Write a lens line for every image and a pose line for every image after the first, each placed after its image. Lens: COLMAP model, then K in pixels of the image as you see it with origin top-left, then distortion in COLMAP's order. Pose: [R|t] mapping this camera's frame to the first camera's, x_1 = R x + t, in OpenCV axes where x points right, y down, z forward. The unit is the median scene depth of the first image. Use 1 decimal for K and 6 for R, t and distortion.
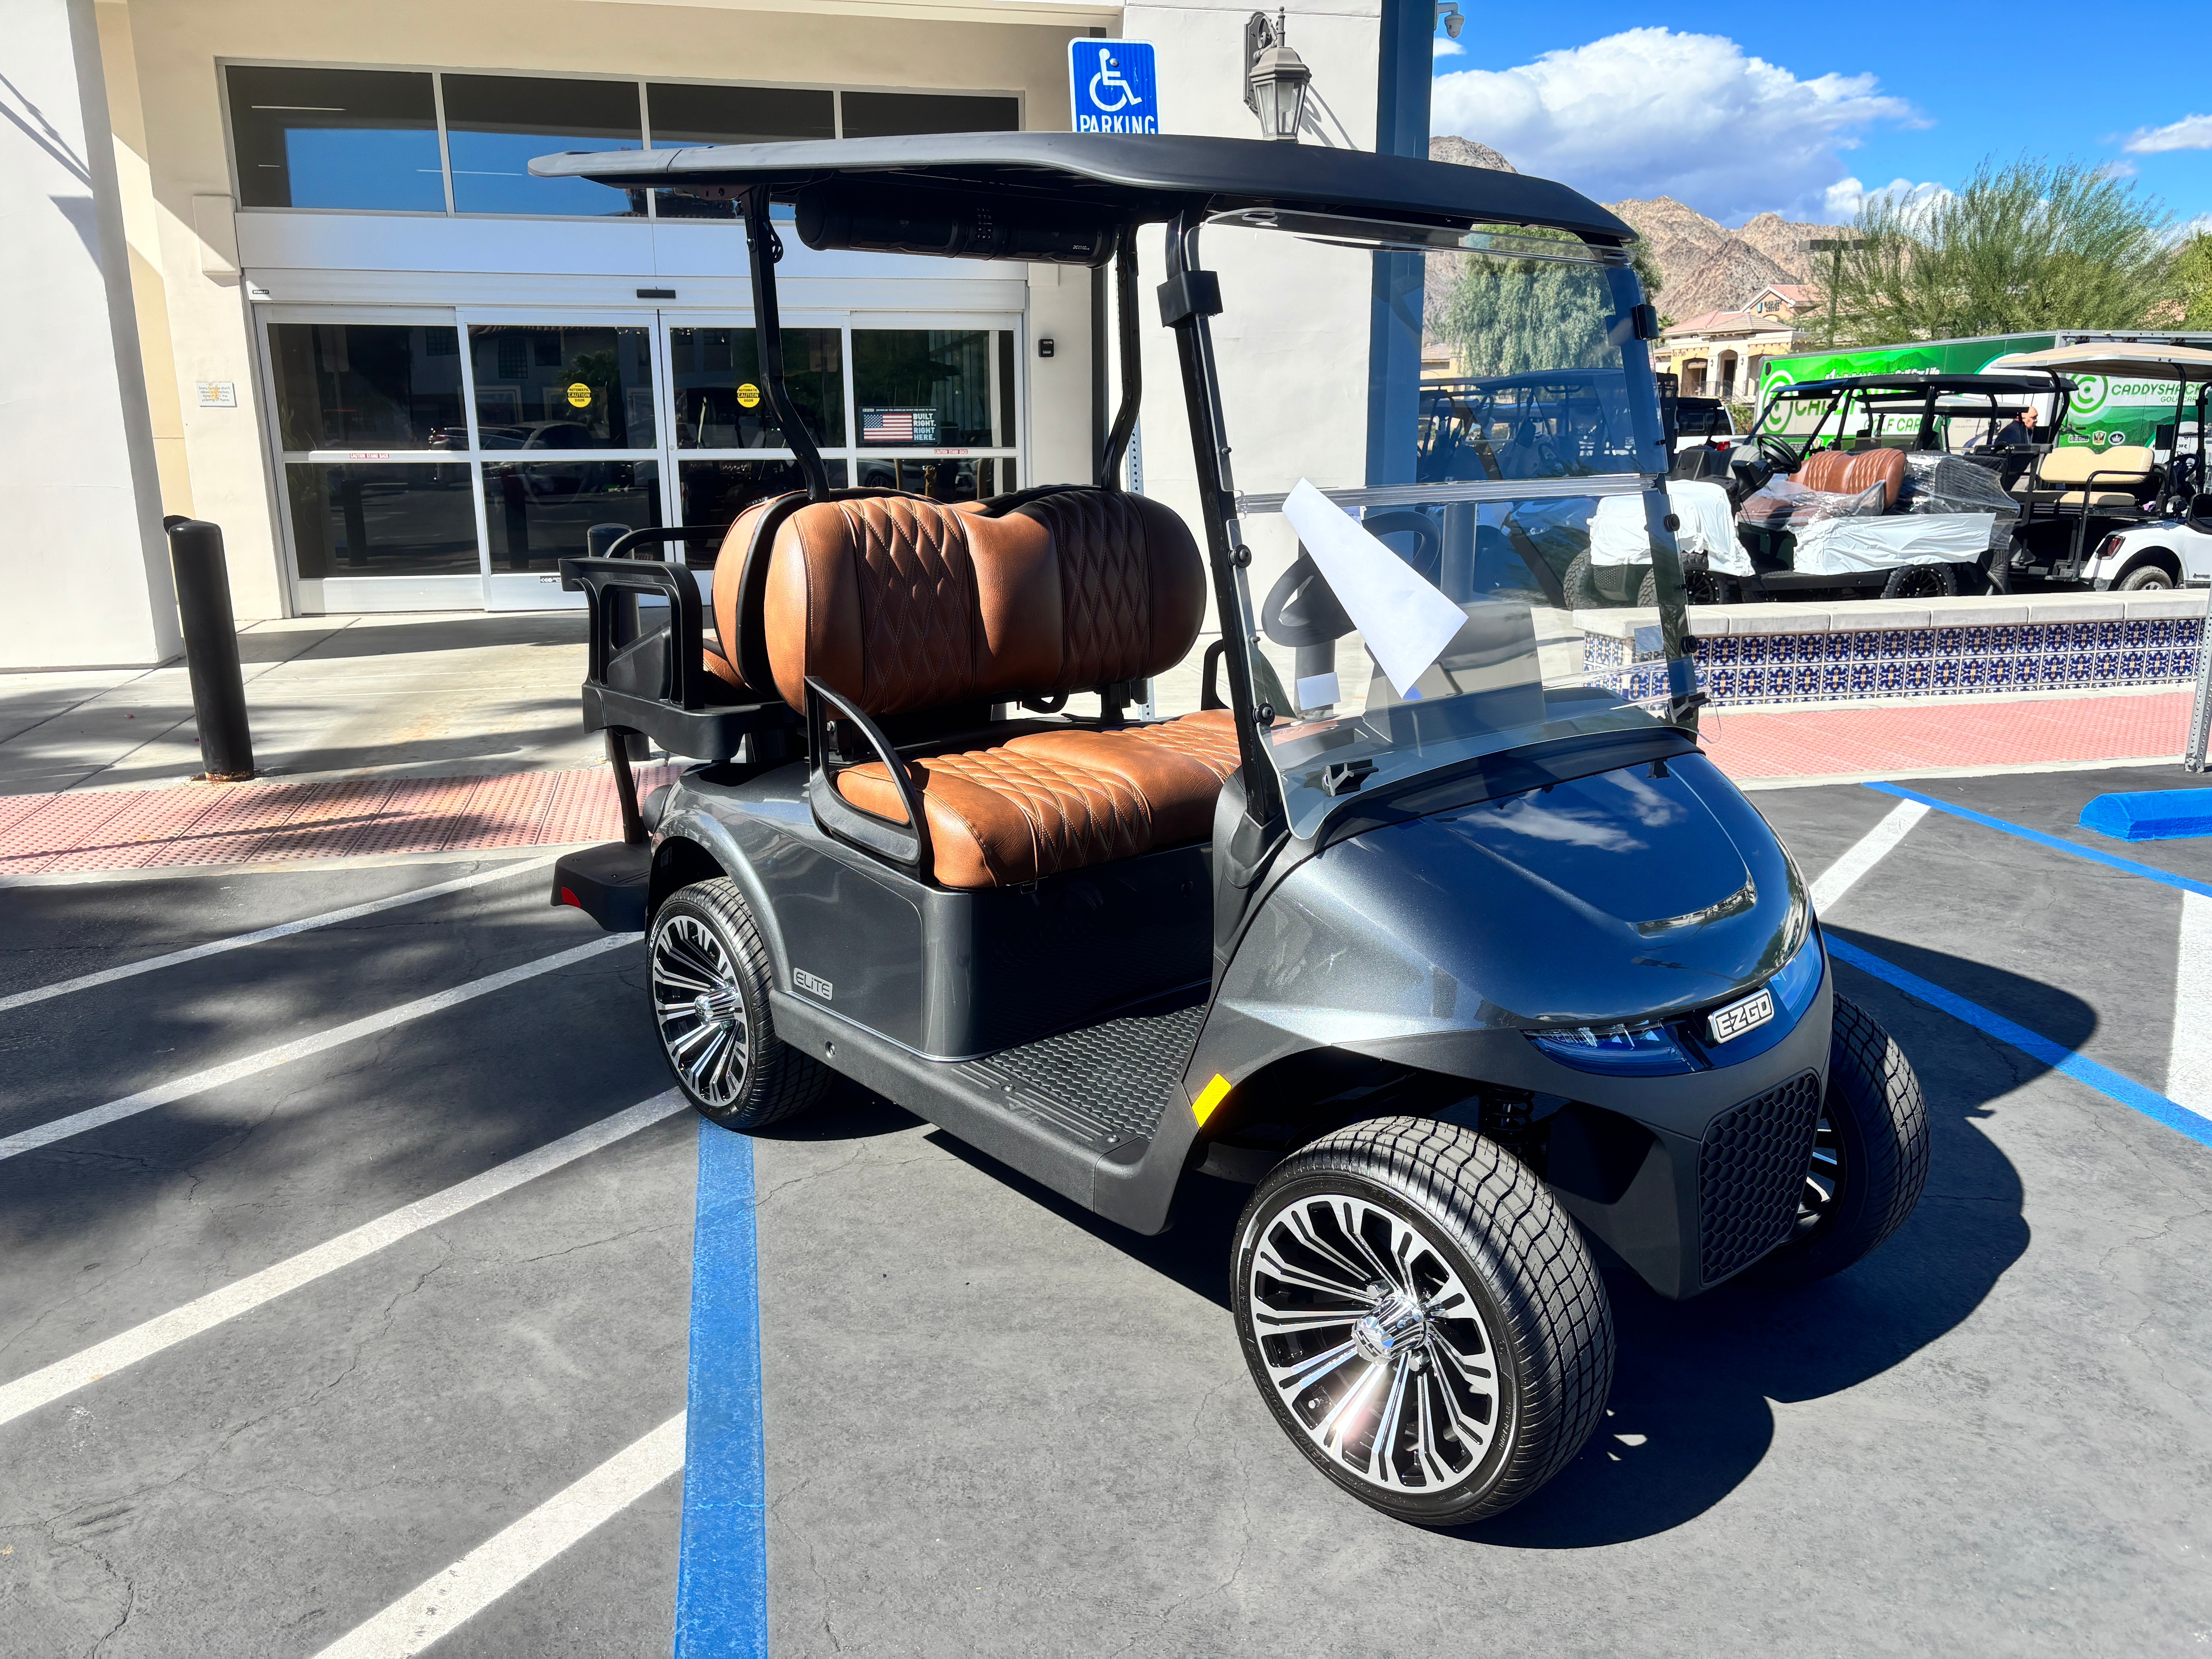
lens RADIAL K [[1651.8, 0, 1118.6], [0, 1651.8, 830.0], [0, 0, 1]] dist [0.006845, -0.010161]
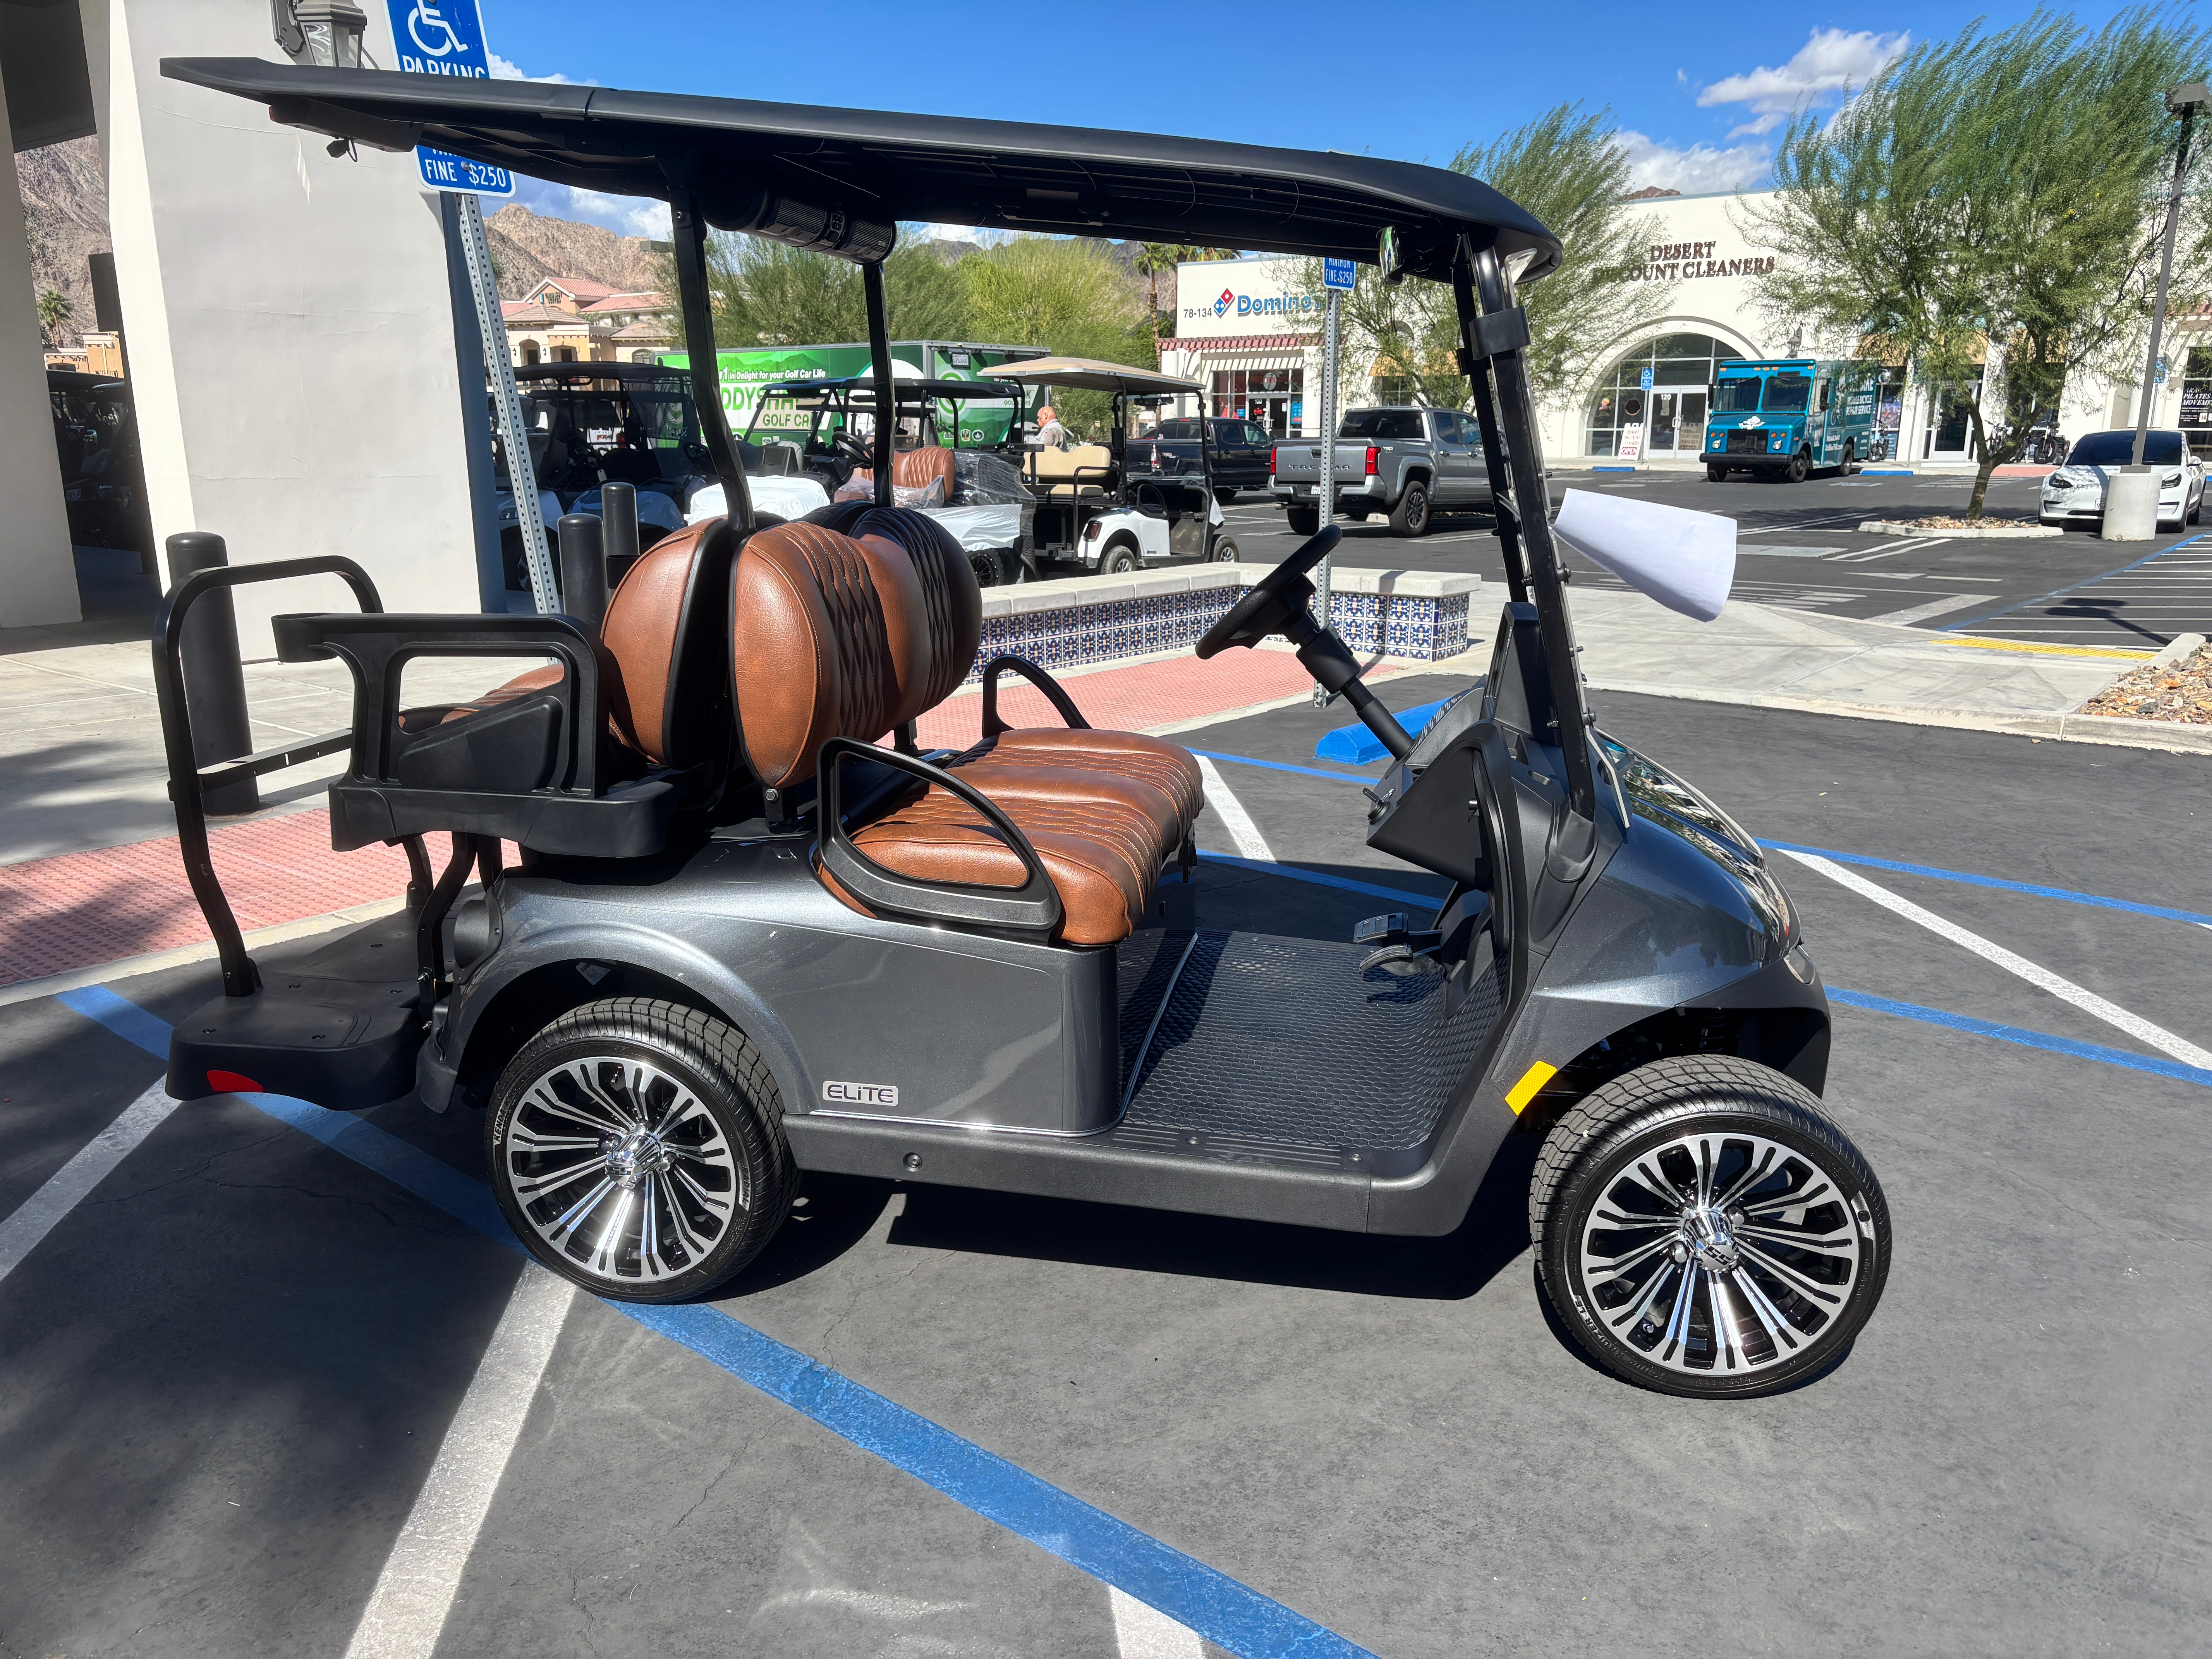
lens RADIAL K [[1651.8, 0, 1118.6], [0, 1651.8, 830.0], [0, 0, 1]] dist [0.006845, -0.010161]
pose [[0.776196, -0.137476, 0.615321, -0.312494], [0.133783, 0.989627, 0.052344, -0.036463], [-0.616135, 0.041691, 0.786537, 0.127600]]
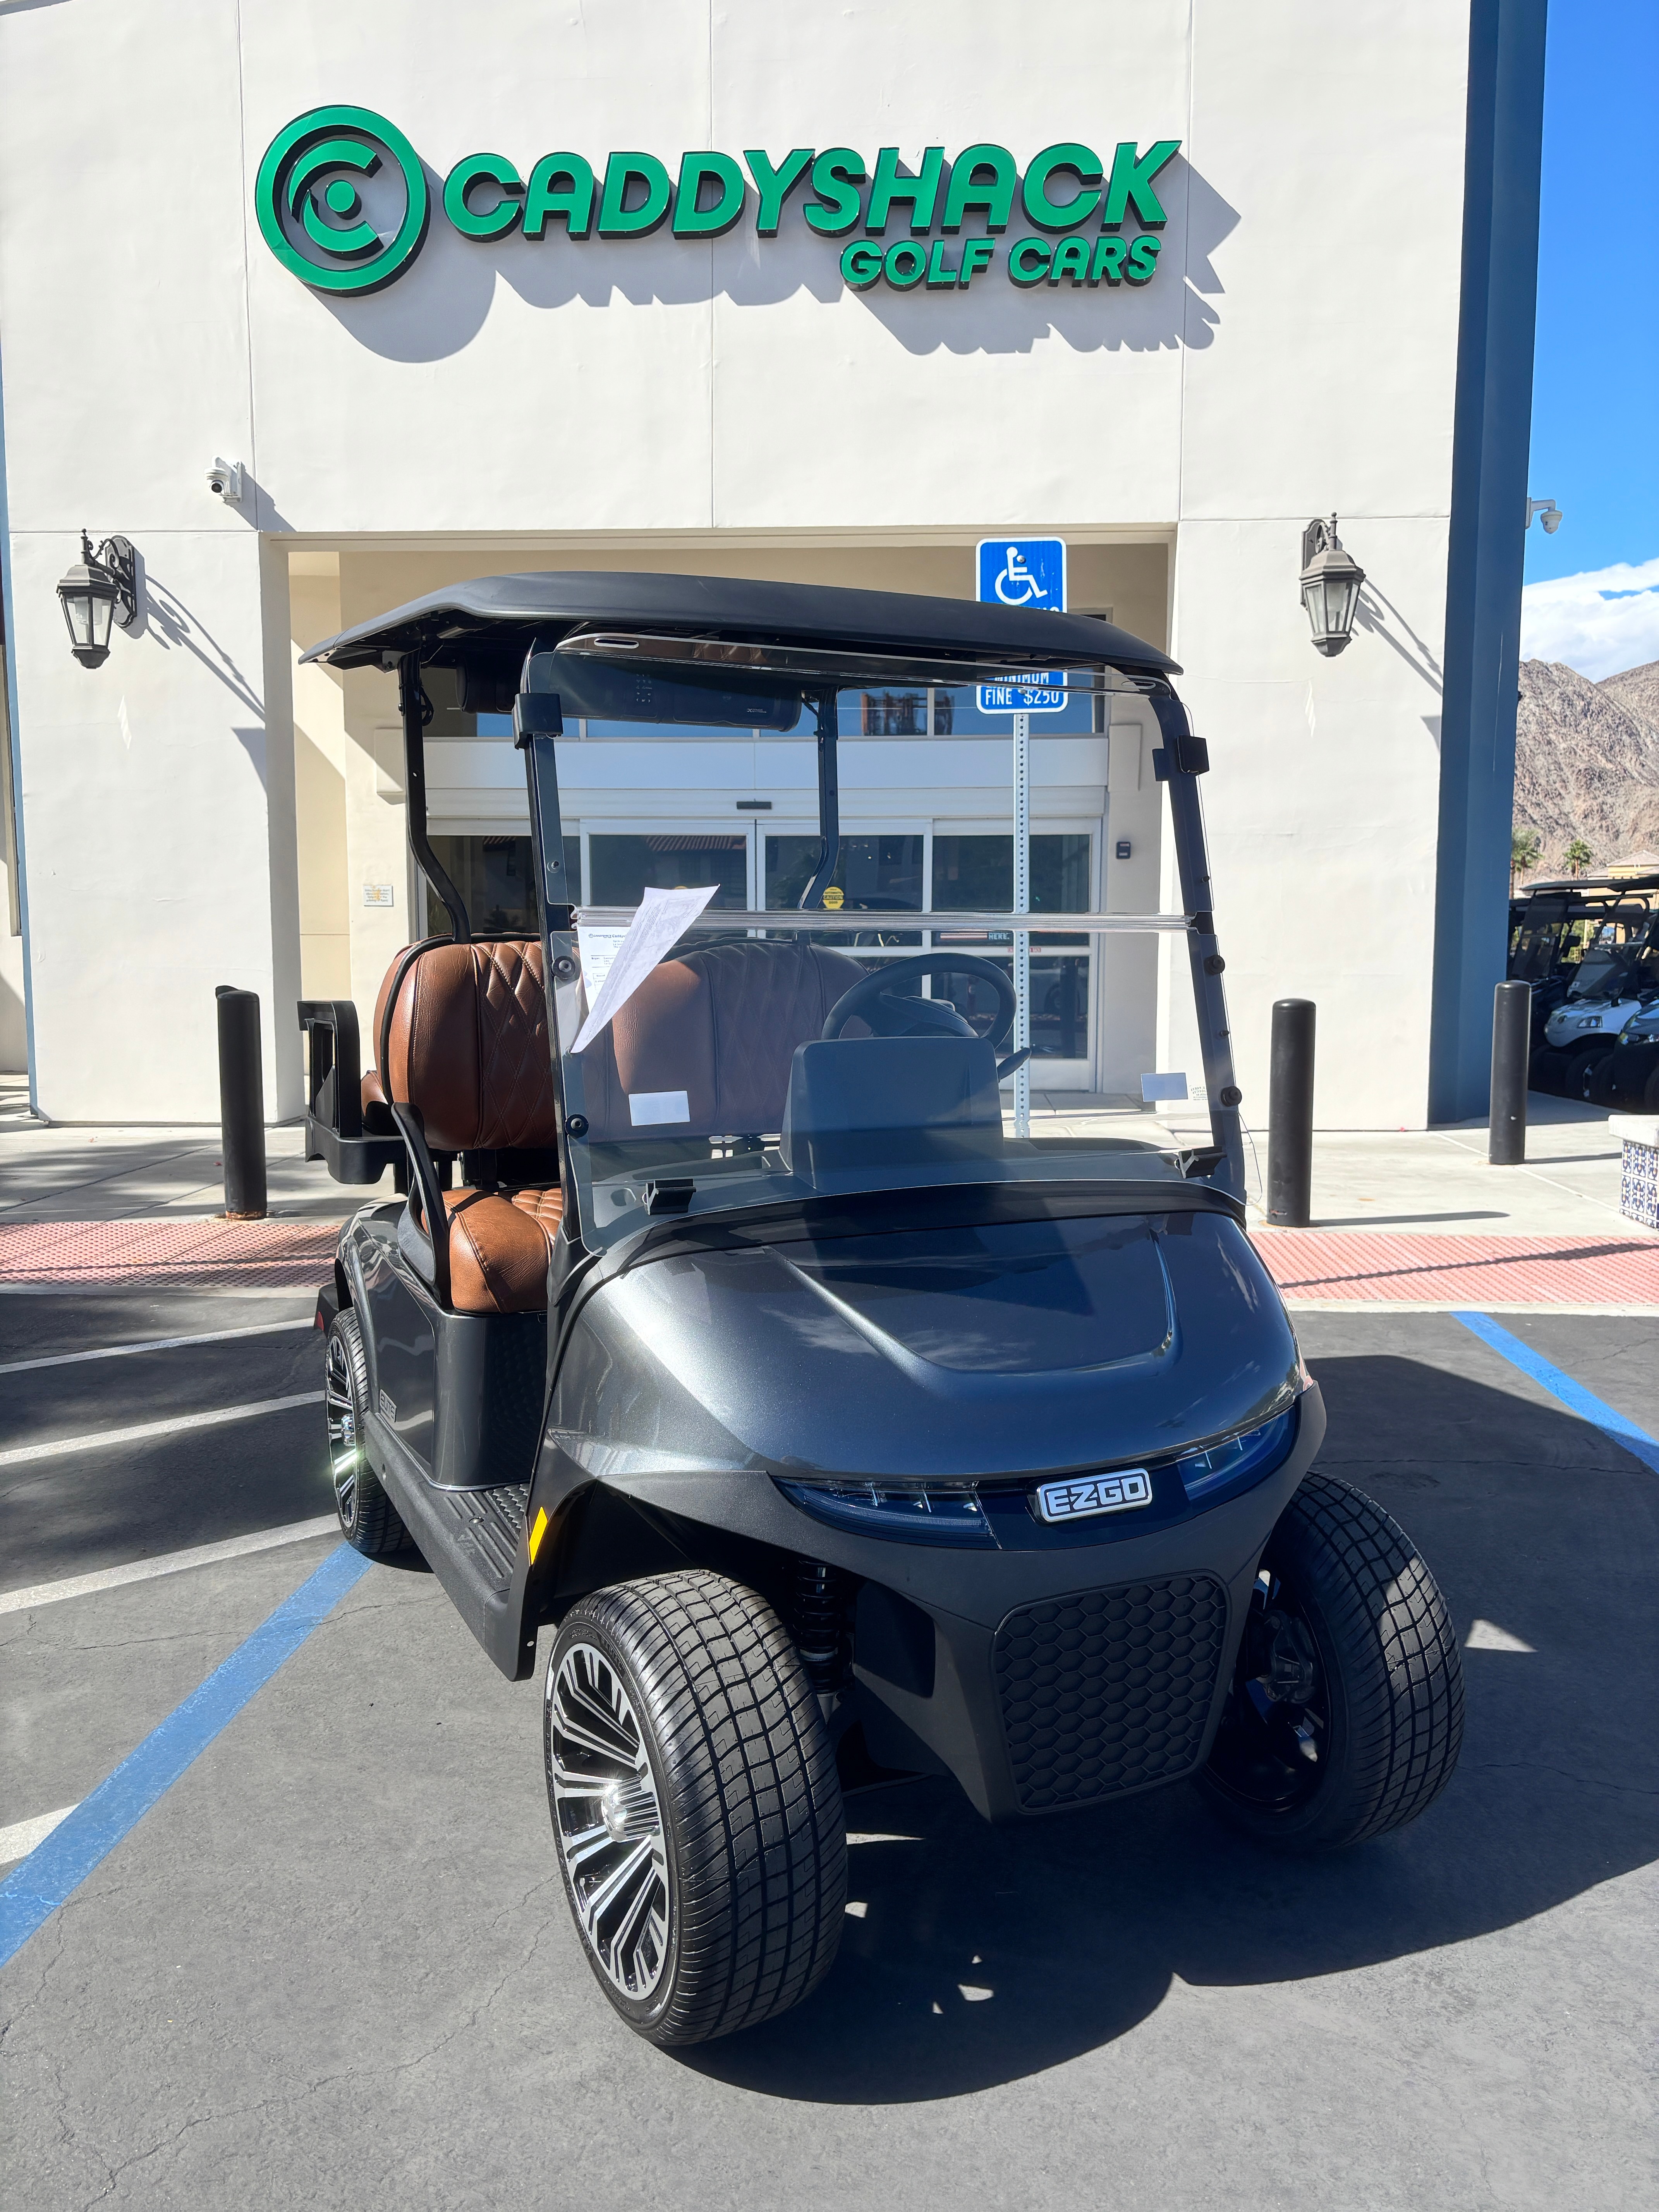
lens RADIAL K [[1651.8, 0, 837.5], [0, 1651.8, 1107.6], [0, 0, 1]] dist [0.006845, -0.010161]
pose [[0.961471, 0.032737, -0.272951, 0.179268], [-0.069951, 0.989337, -0.127744, 0.011746], [0.265859, 0.141916, 0.953509, 0.039523]]
